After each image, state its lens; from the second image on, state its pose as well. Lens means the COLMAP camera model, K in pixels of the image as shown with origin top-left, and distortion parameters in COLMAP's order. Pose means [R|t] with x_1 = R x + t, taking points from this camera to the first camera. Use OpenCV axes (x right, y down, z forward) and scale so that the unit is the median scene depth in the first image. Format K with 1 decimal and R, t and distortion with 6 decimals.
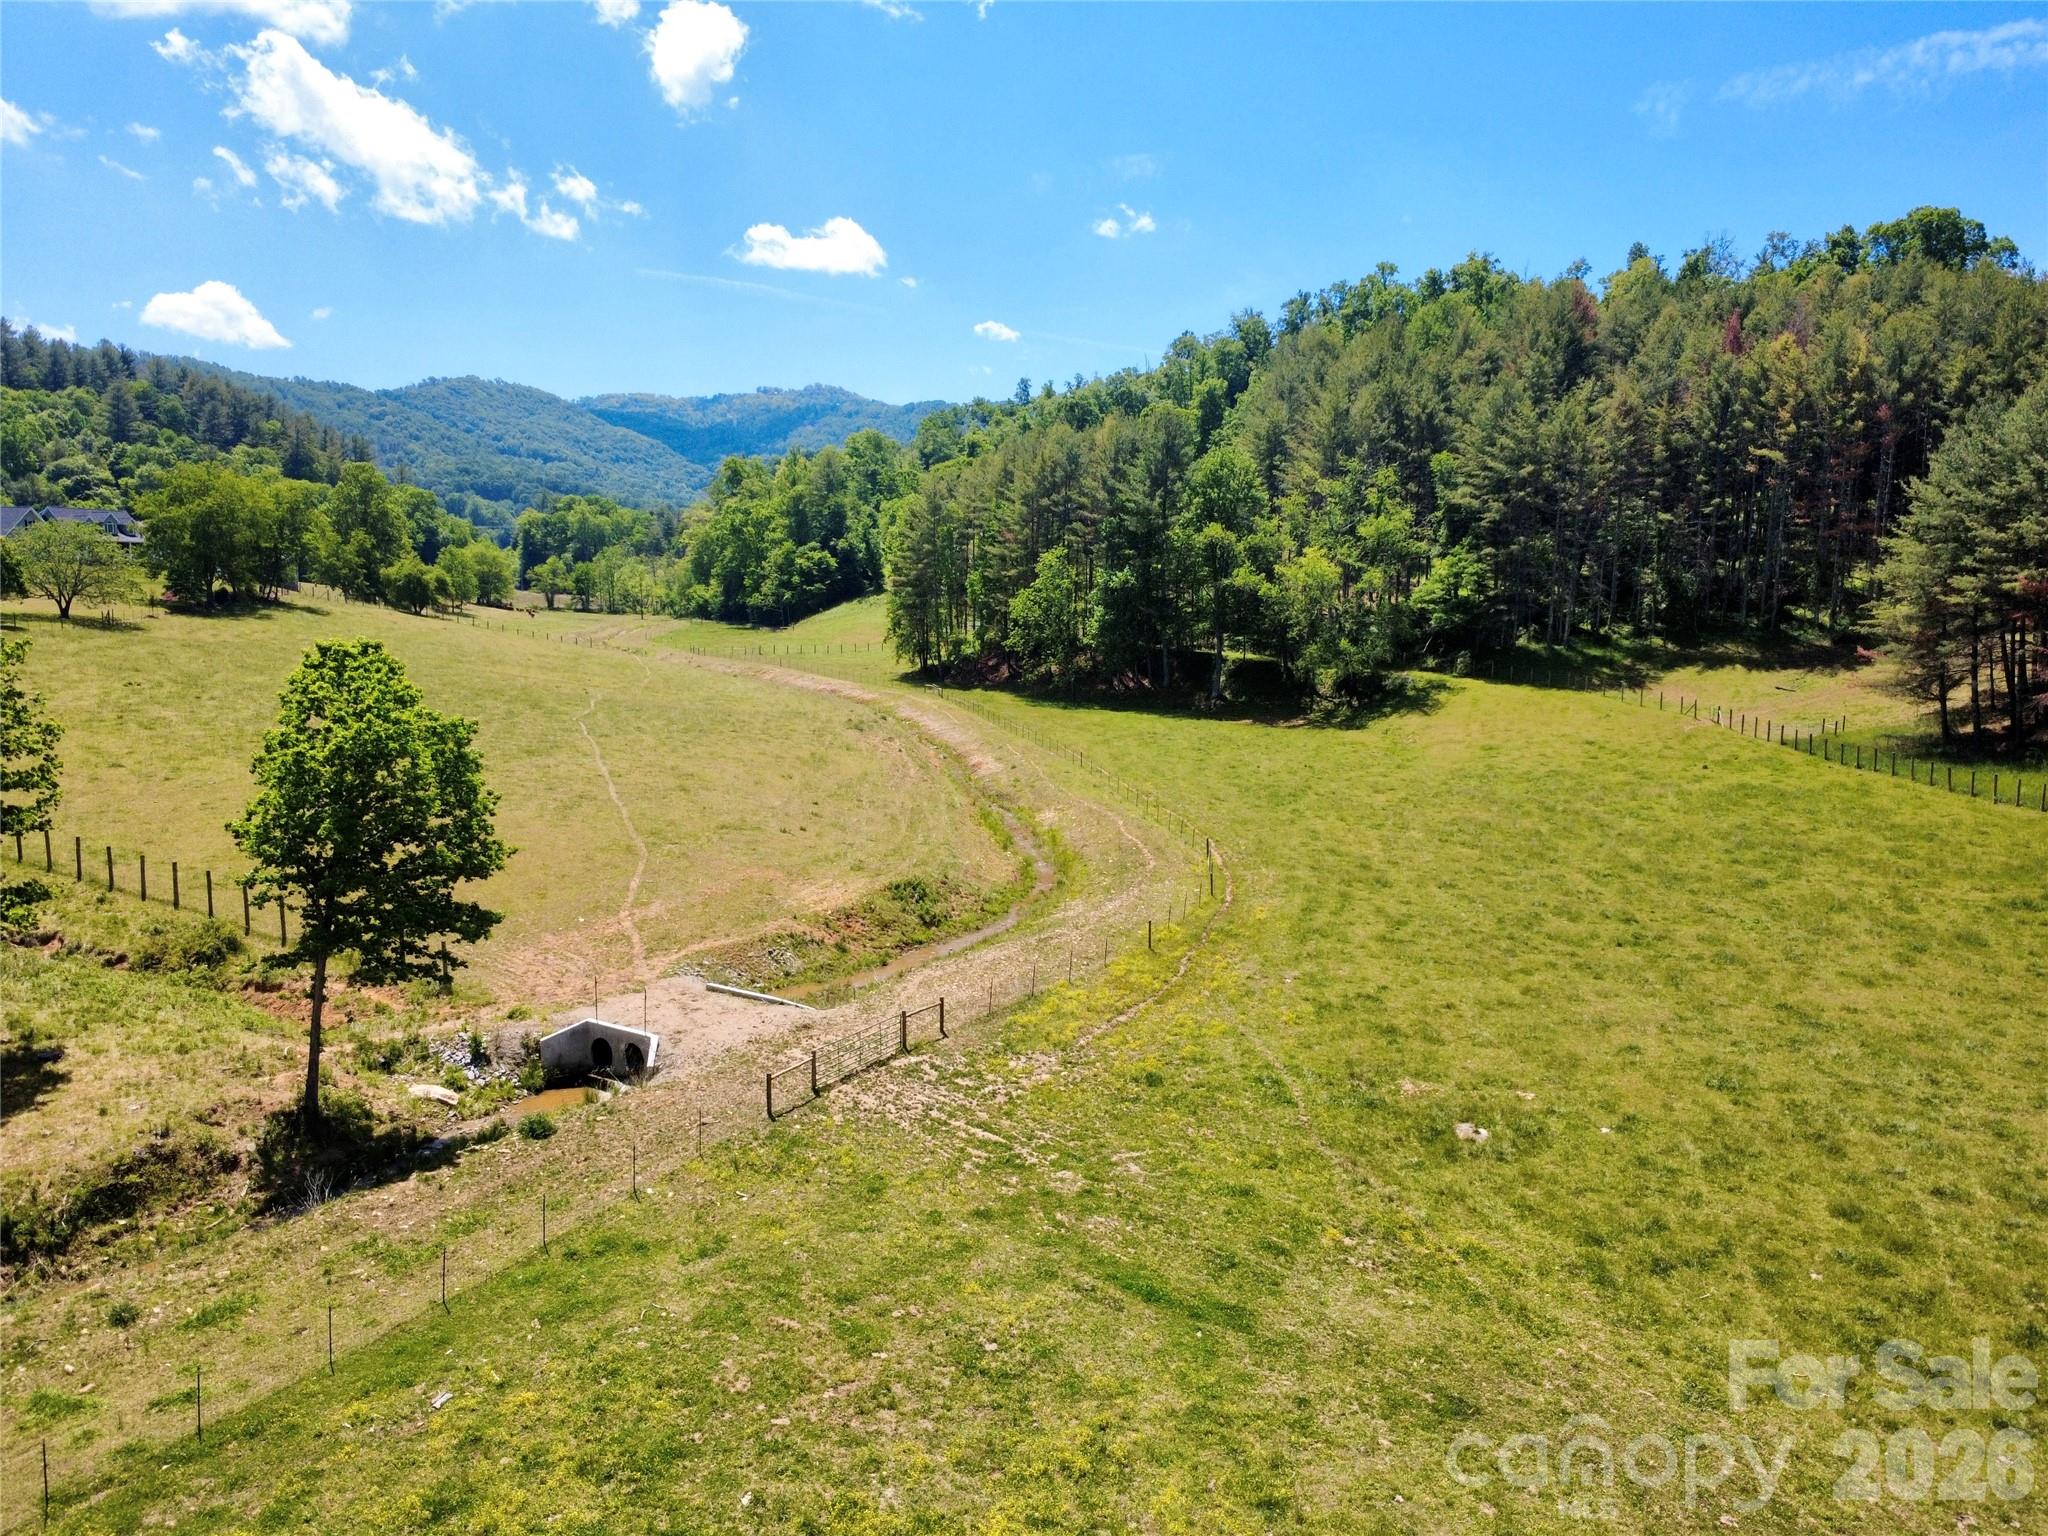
lens RADIAL K [[1497.8, 0, 1021.7], [0, 1497.8, 772.2], [0, 0, 1]] dist [-0.003932, 0.003503]
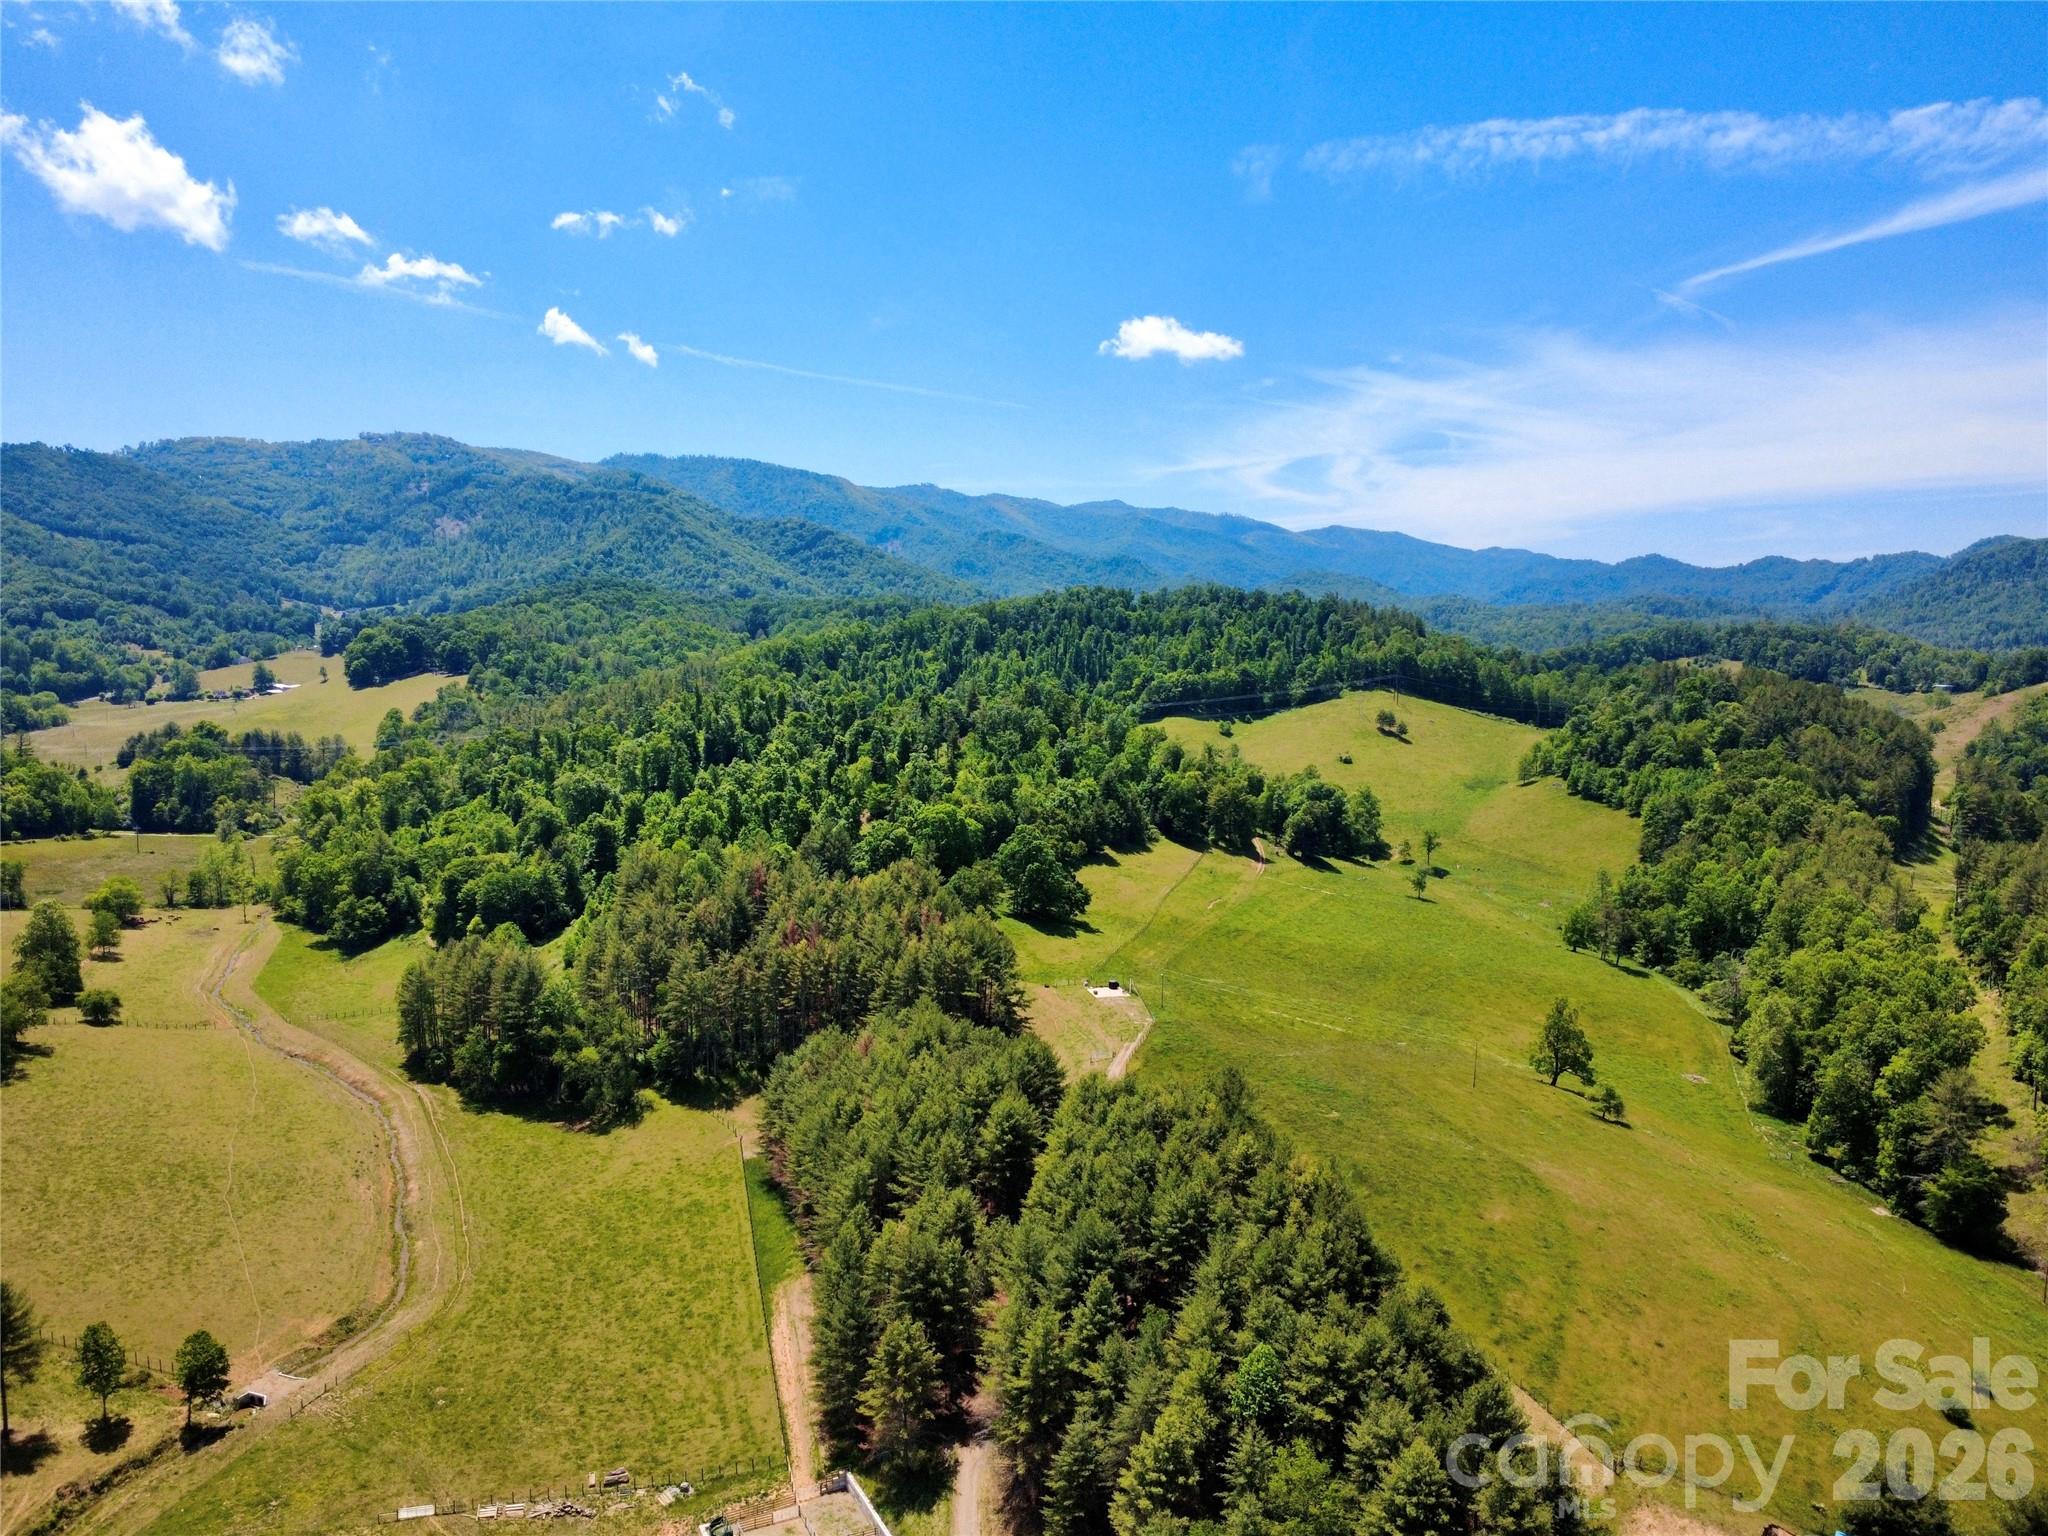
lens RADIAL K [[1497.8, 0, 1021.7], [0, 1497.8, 772.2], [0, 0, 1]] dist [-0.003932, 0.003503]
pose [[0.972375, -0.021612, 0.232424, 0.221443], [0.023954, 0.999687, -0.007257, -0.370645], [-0.232194, 0.012624, 0.972588, -0.904338]]
